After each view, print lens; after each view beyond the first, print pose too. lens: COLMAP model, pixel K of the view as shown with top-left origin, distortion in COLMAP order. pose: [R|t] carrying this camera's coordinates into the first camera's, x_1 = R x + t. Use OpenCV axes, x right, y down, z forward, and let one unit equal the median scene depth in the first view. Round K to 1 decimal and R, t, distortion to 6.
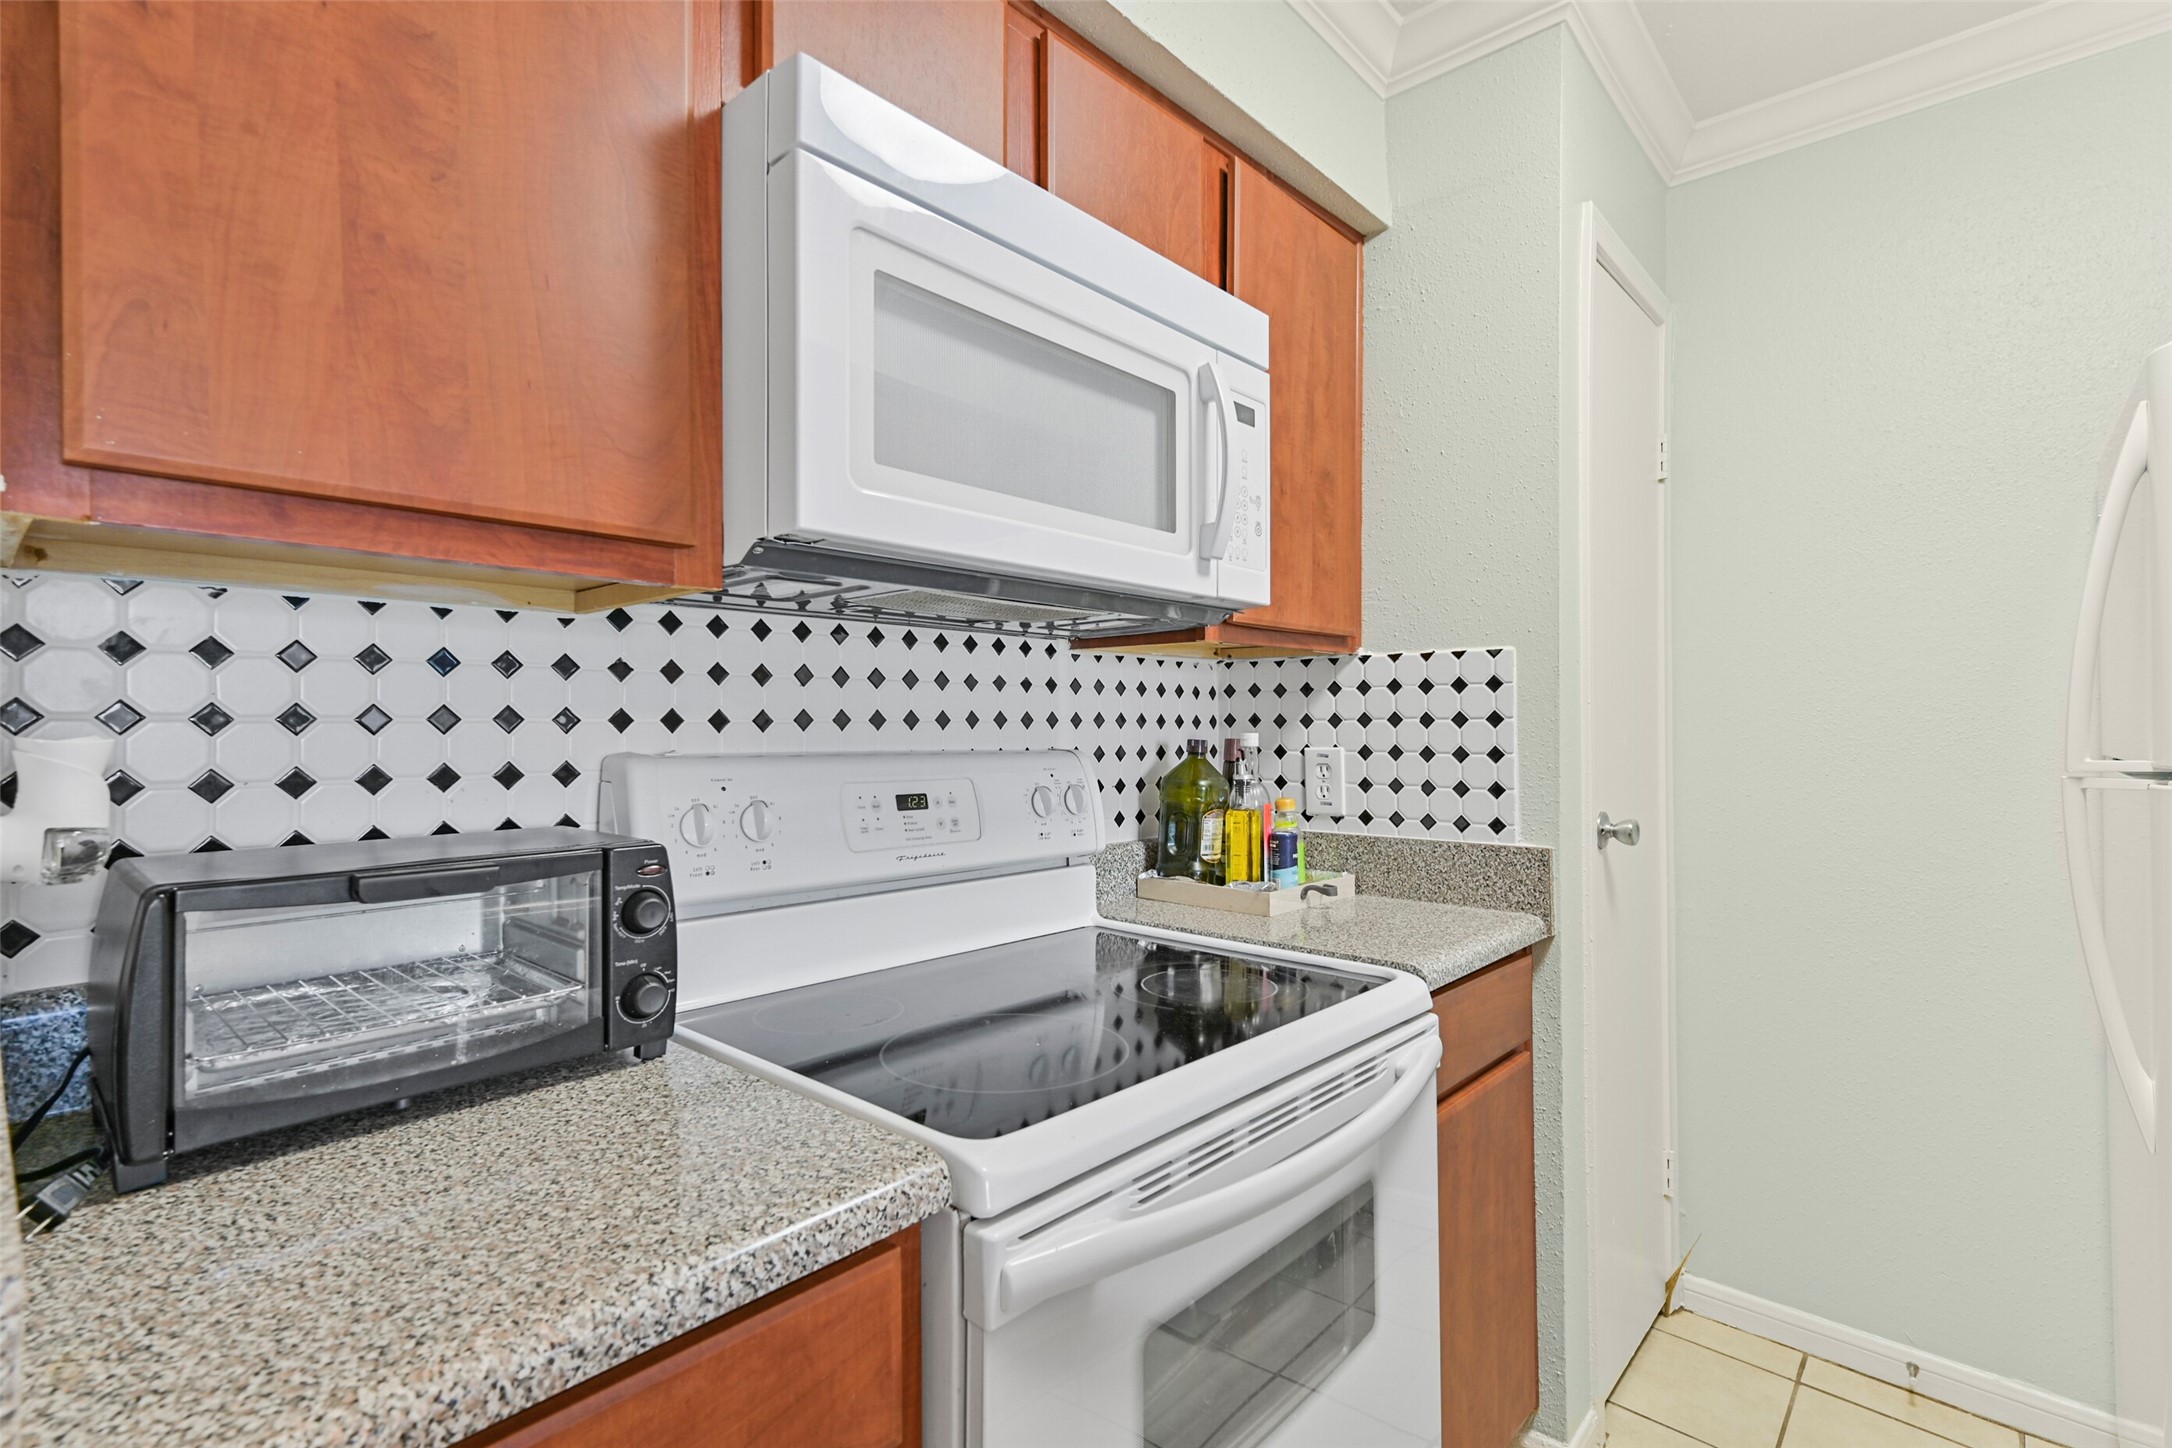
lens RADIAL K [[1004.3, 0, 1084.5], [0, 1004.3, 720.6], [0, 0, 1]] dist [0.007962, 0.000701]
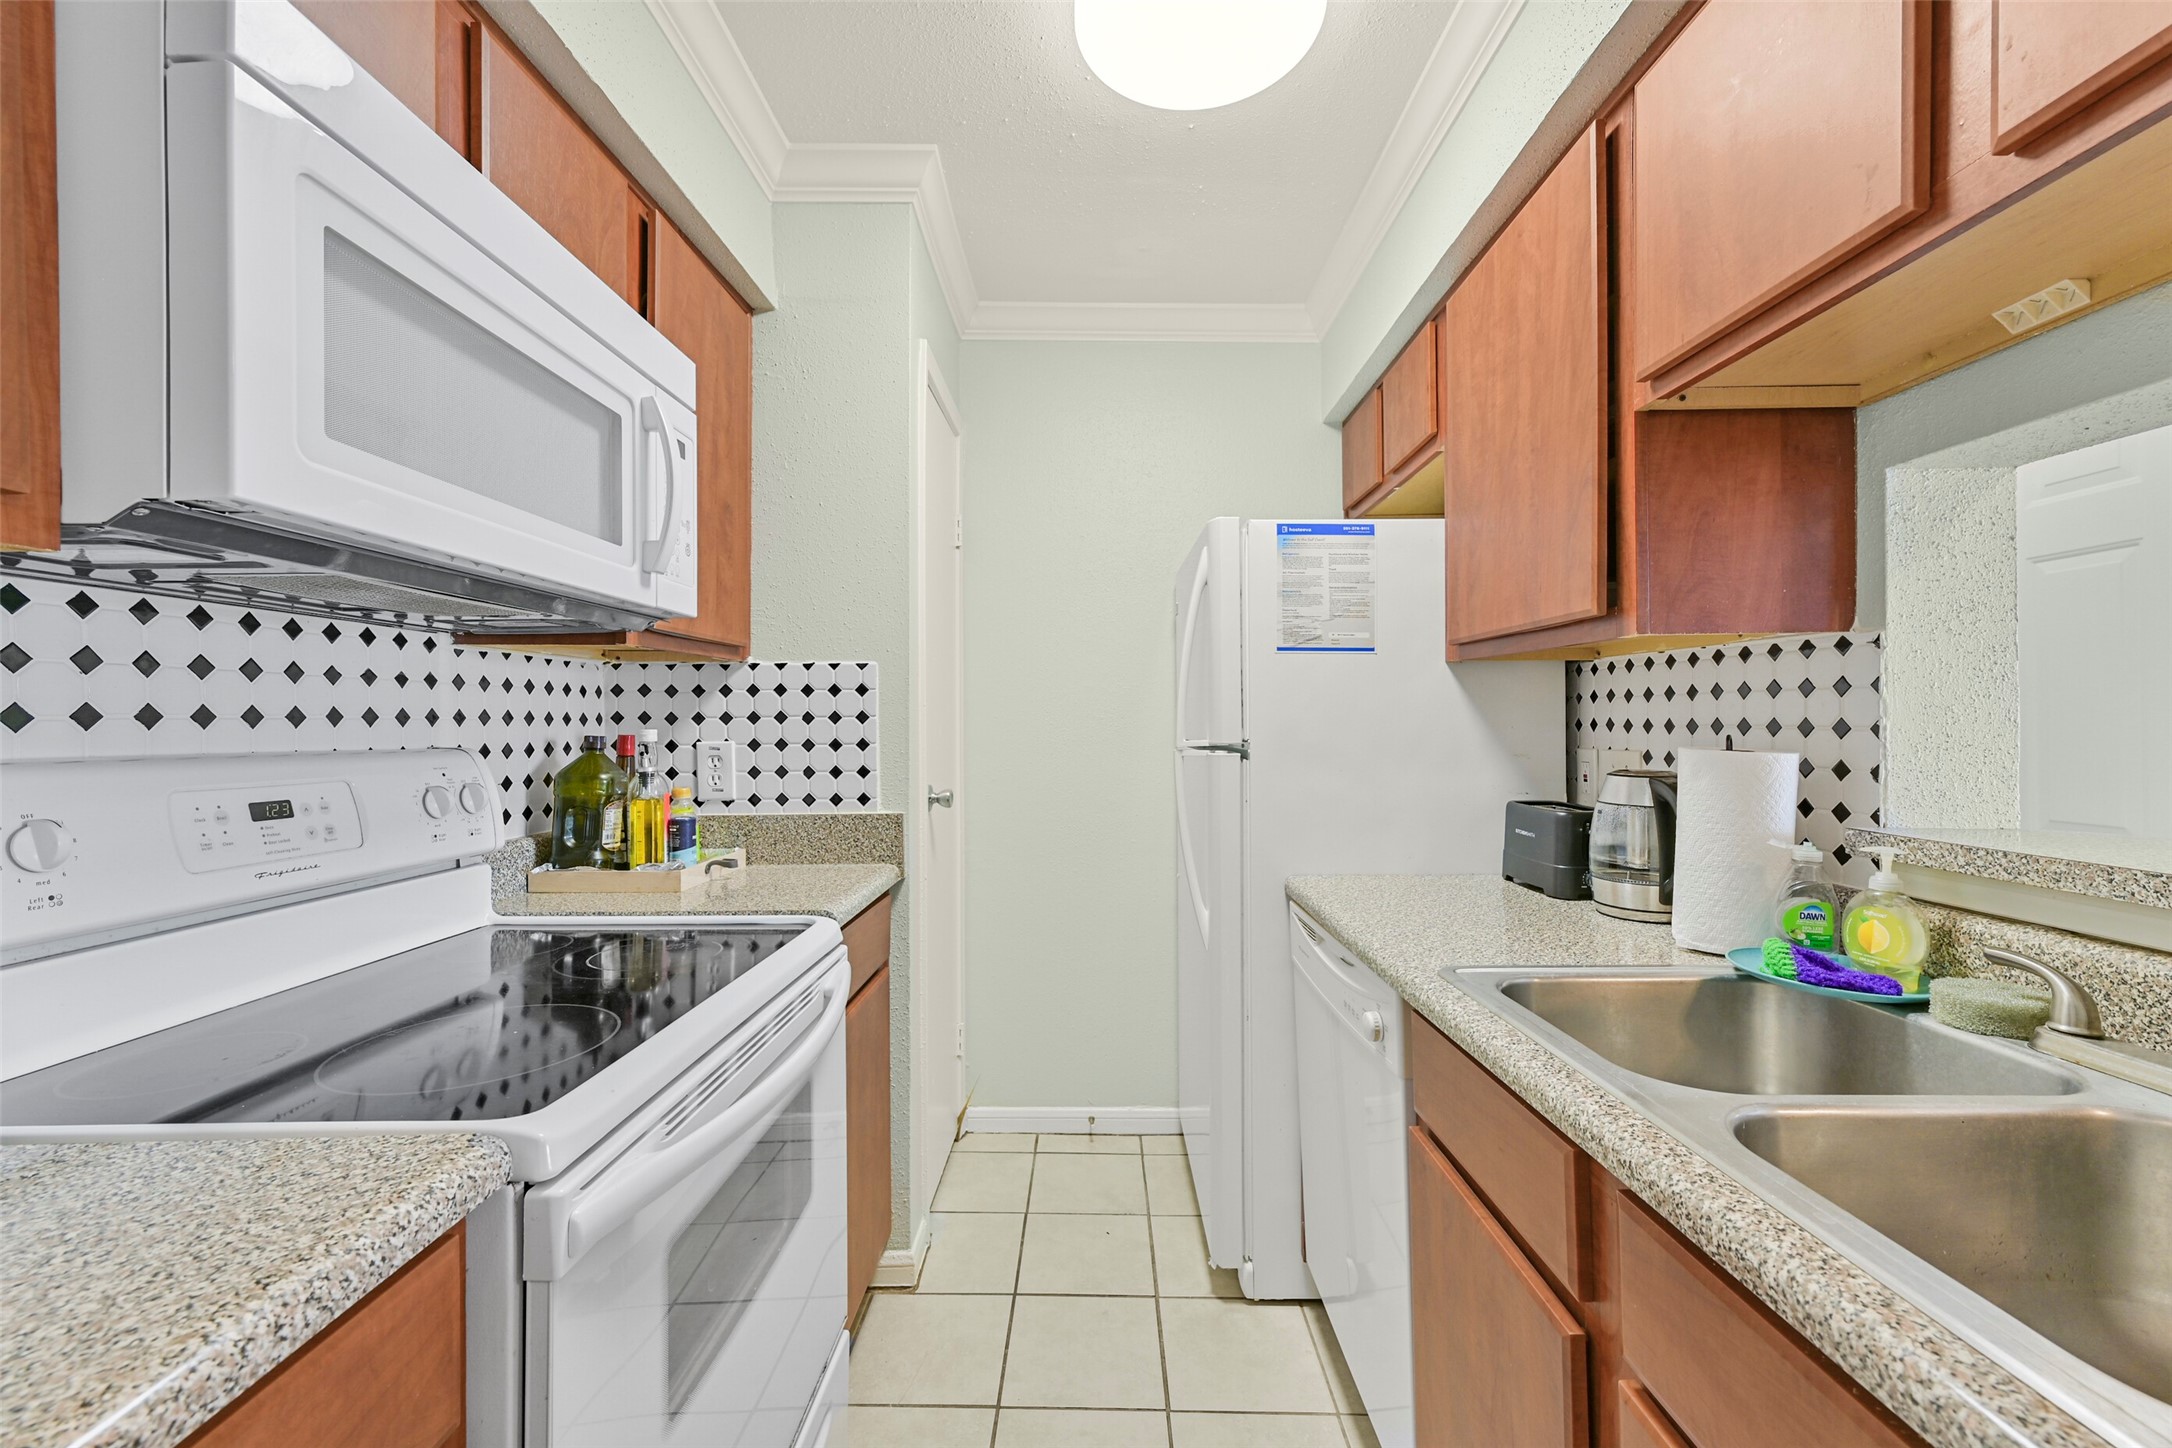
lens RADIAL K [[873.8, 0, 1086.0], [0, 873.8, 724.0], [0, 0, 1]] dist [0.002117, 0.000552]
pose [[0.746716, -0.003200, 0.665136, -0.124899], [-0.000796, 0.999983, 0.005705, 0.000662], [-0.665143, -0.004790, 0.746701, -0.033829]]
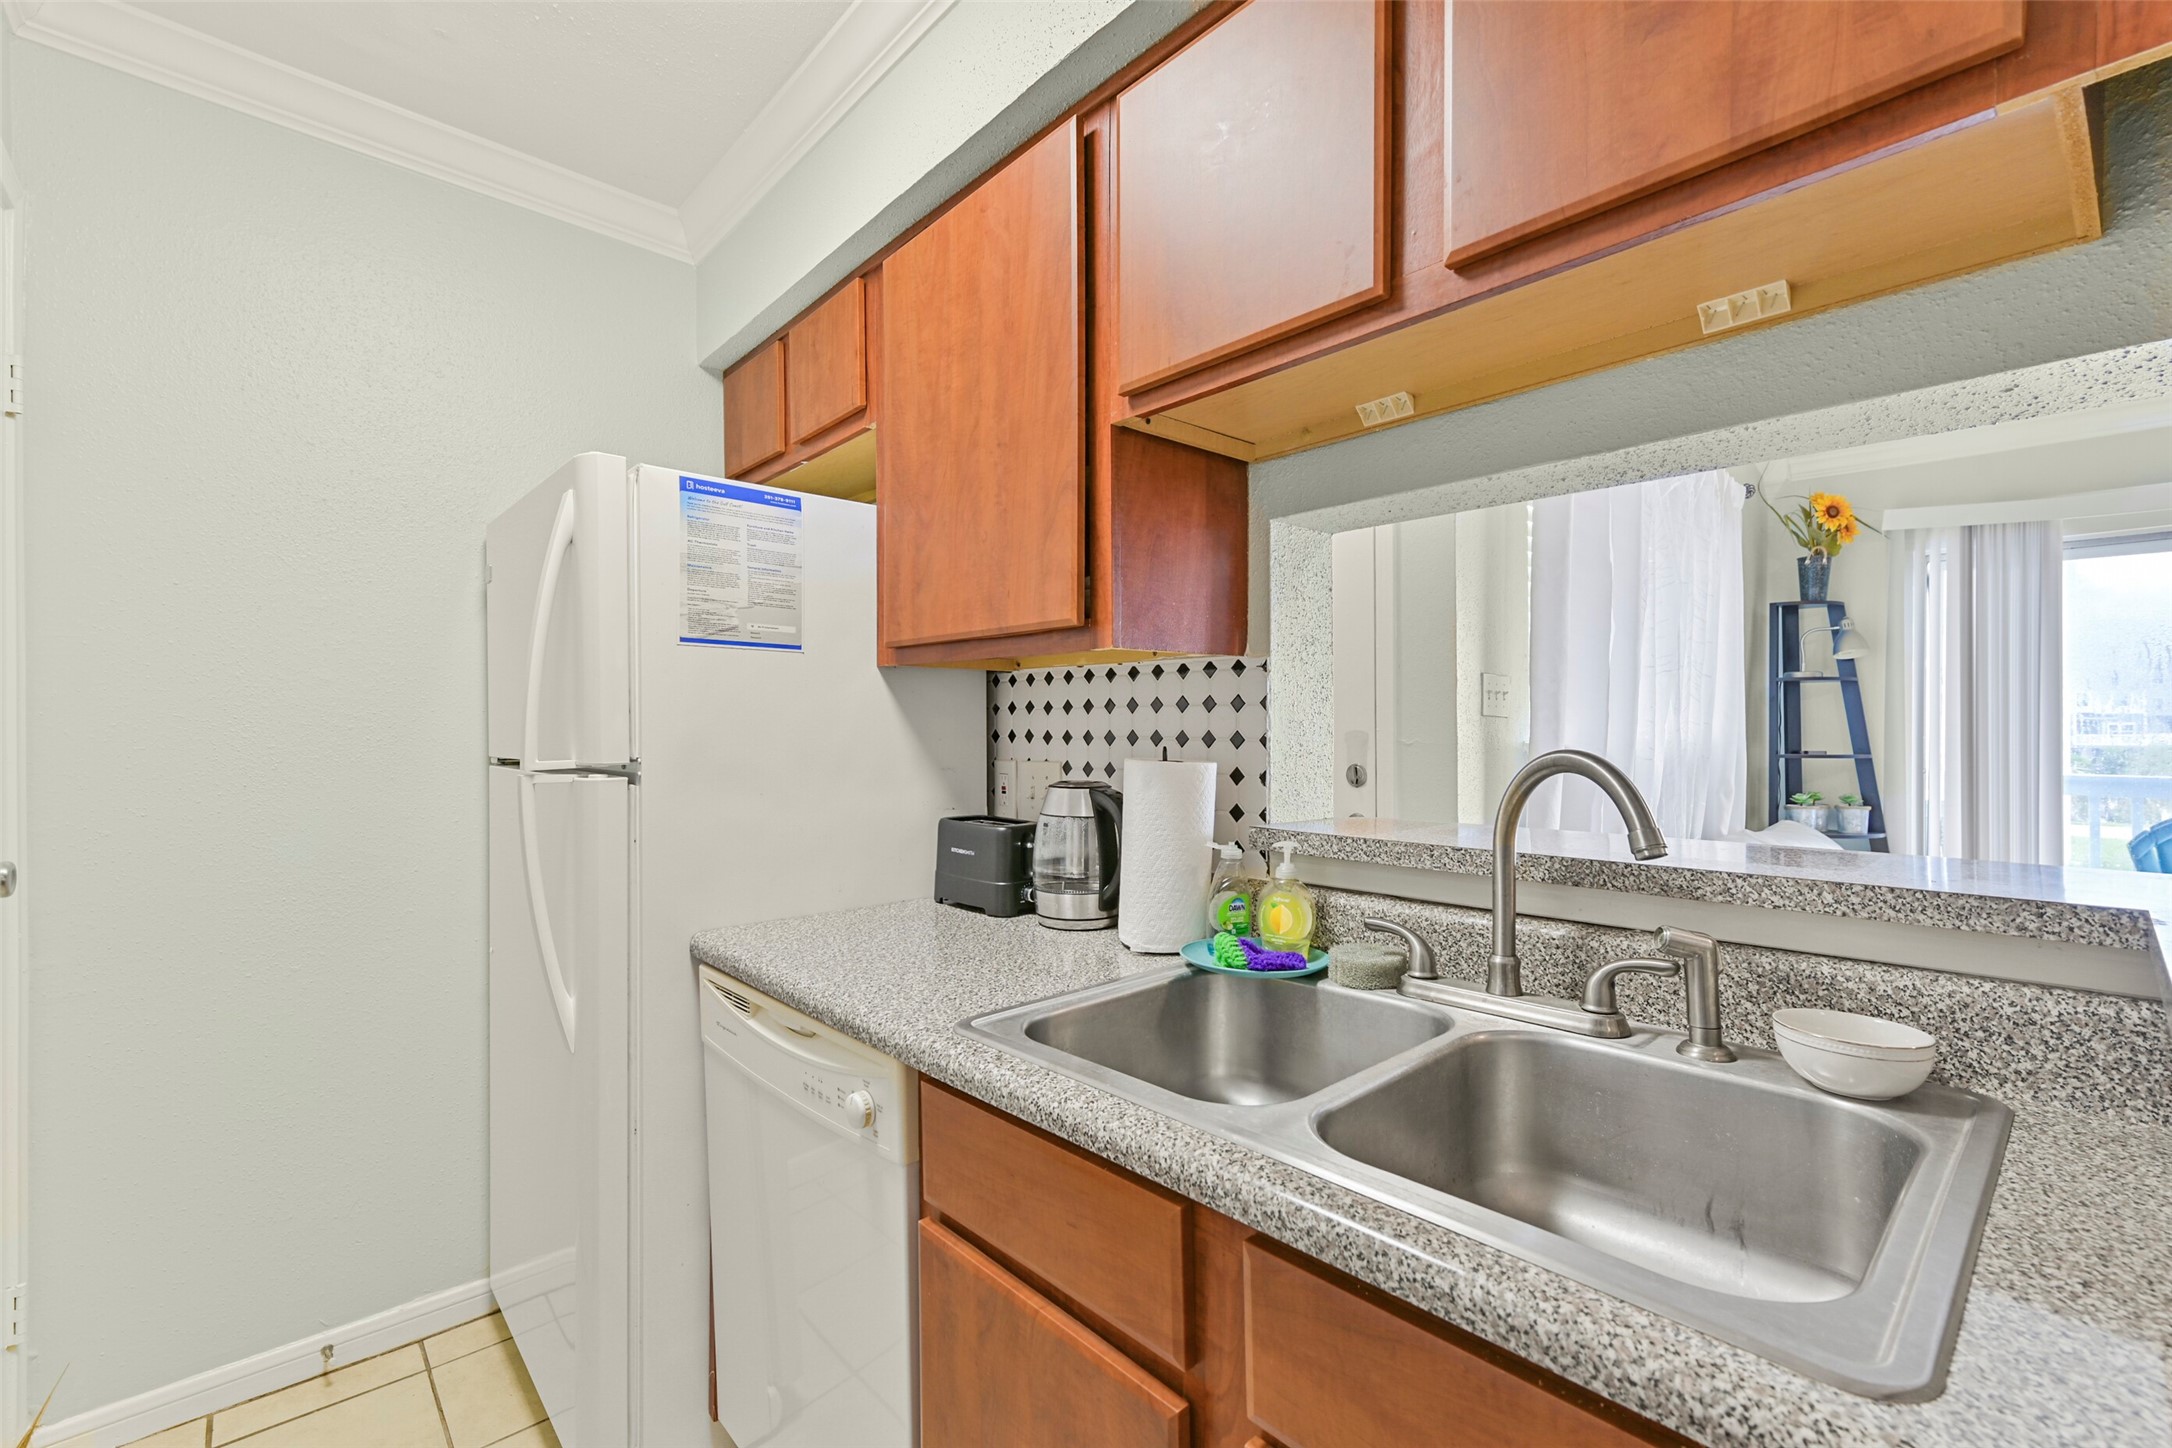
lens RADIAL K [[931.5, 0, 1087.4], [0, 931.5, 731.7], [0, 0, 1]] dist [0.006053, 0.000391]
pose [[0.091375, -0.004136, 0.995808, -0.075075], [-0.002360, 0.999988, 0.004370, -0.003355], [-0.995814, -0.002750, 0.091365, 0.149121]]
